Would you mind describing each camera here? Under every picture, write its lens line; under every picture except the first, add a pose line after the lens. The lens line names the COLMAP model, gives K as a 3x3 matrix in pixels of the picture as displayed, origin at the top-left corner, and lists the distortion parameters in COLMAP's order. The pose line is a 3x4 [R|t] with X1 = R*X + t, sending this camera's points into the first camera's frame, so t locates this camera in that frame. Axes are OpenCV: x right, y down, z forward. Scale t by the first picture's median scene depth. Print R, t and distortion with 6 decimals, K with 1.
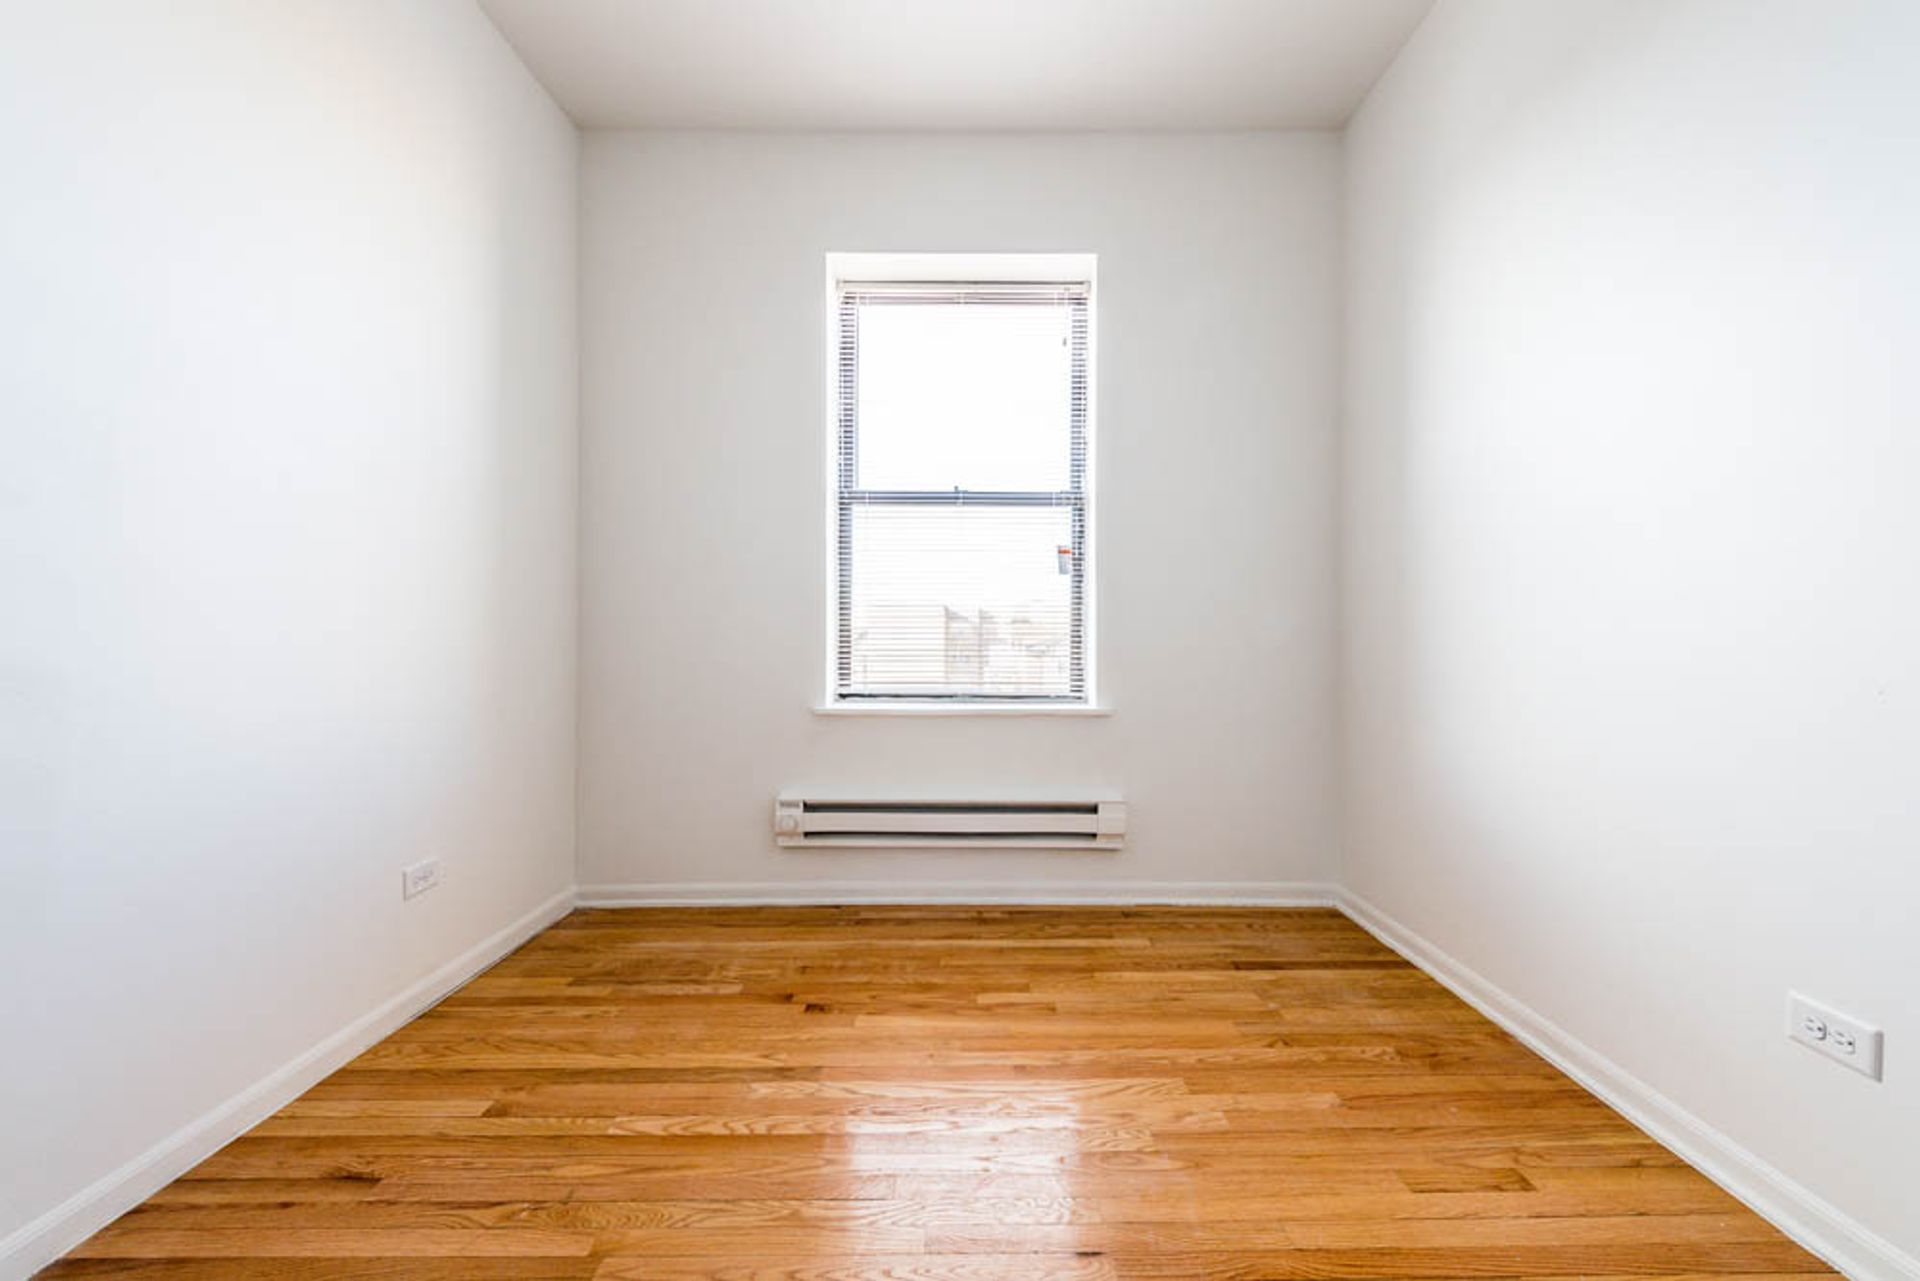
lens RADIAL K [[782.8, 0, 969.4], [0, 782.8, 635.7], [0, 0, 1]] dist [0.013296, -0.004919]
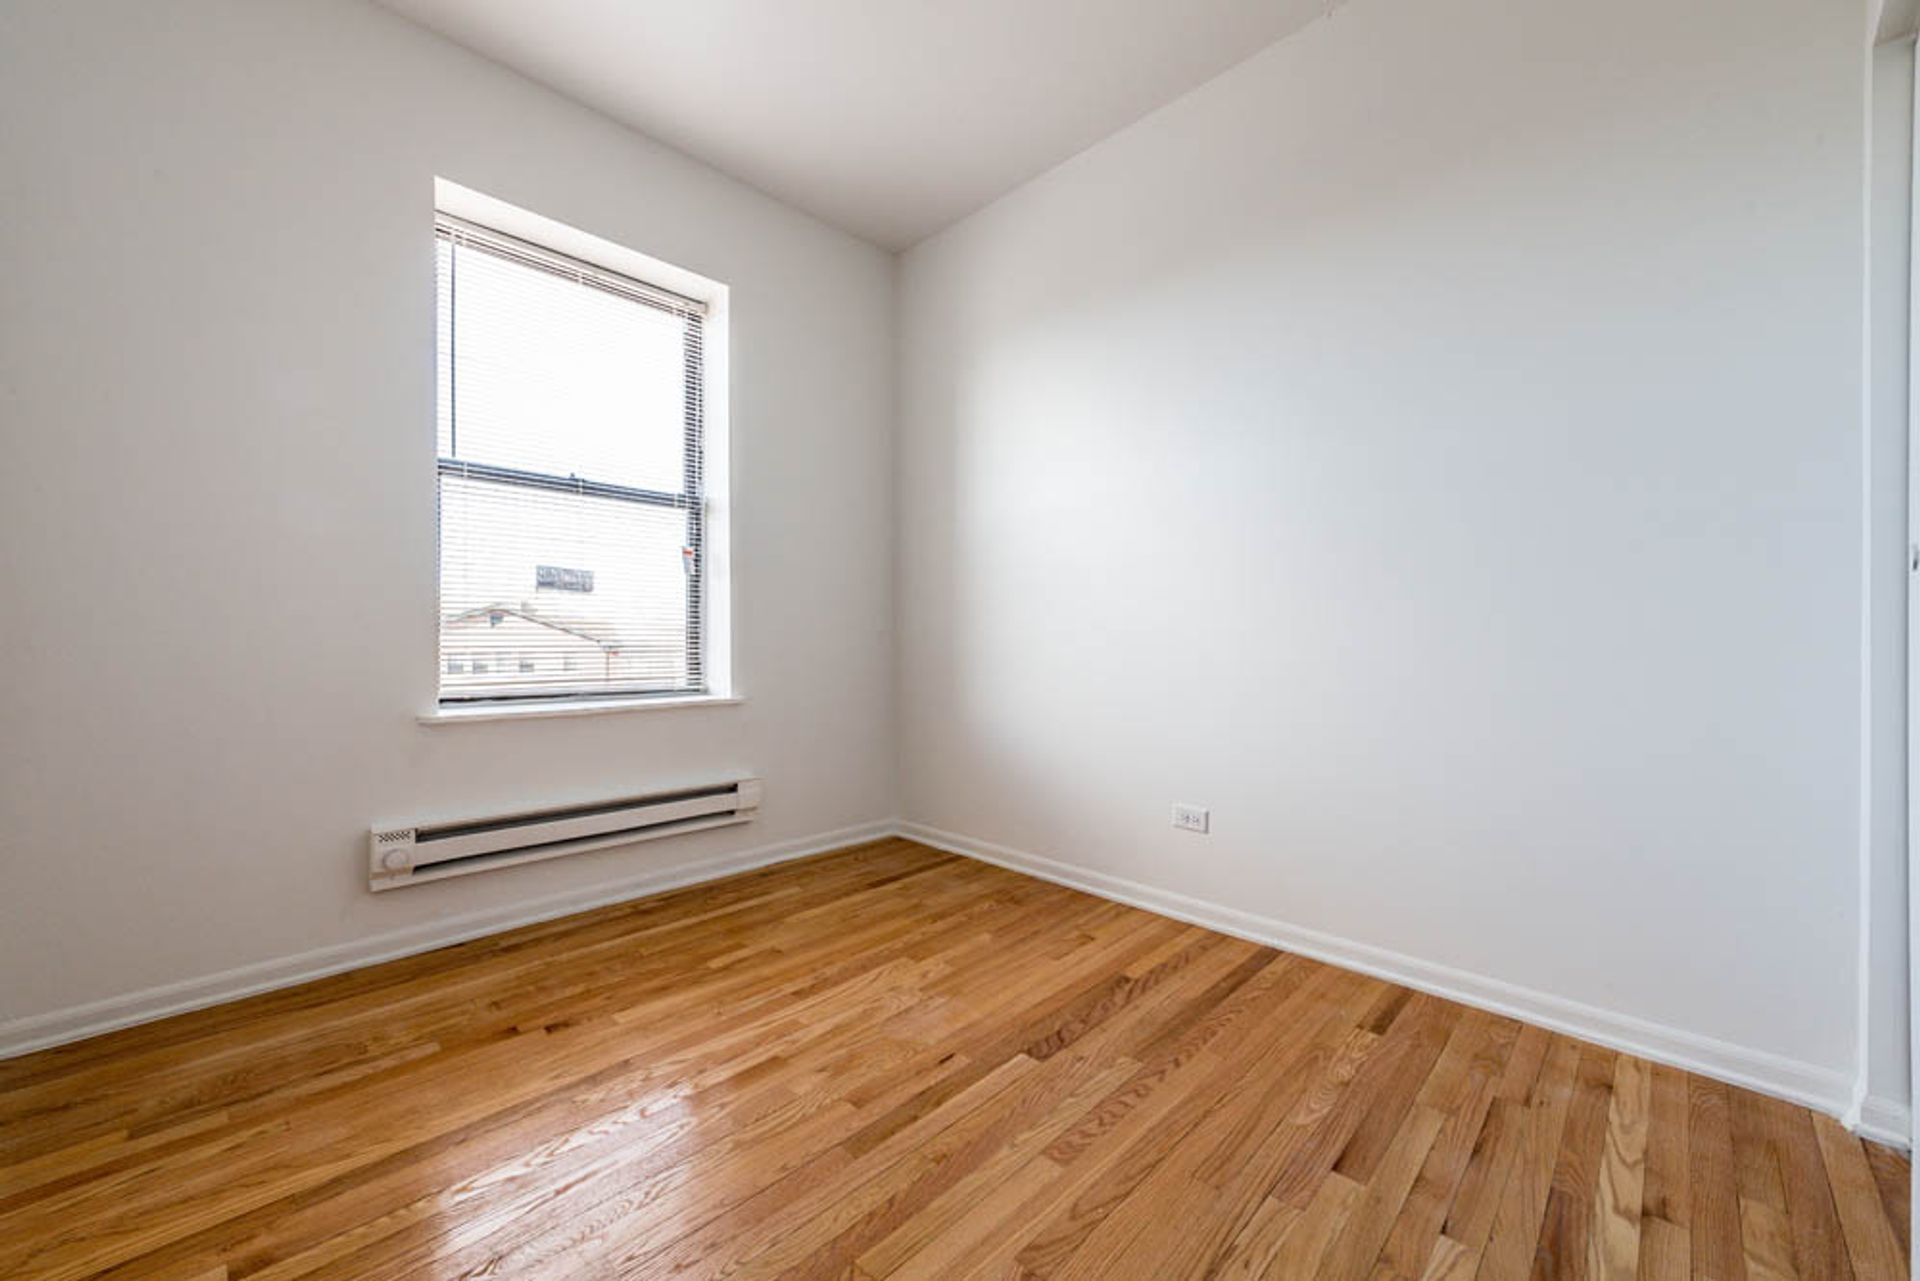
lens RADIAL K [[782.8, 0, 994.9], [0, 782.8, 629.1], [0, 0, 1]] dist [0.013296, -0.004919]
pose [[0.665076, 0.006897, 0.746744, -0.506656], [-0.007502, 0.999969, -0.002554, -0.005228], [-0.746738, -0.003904, 0.665107, -0.019908]]
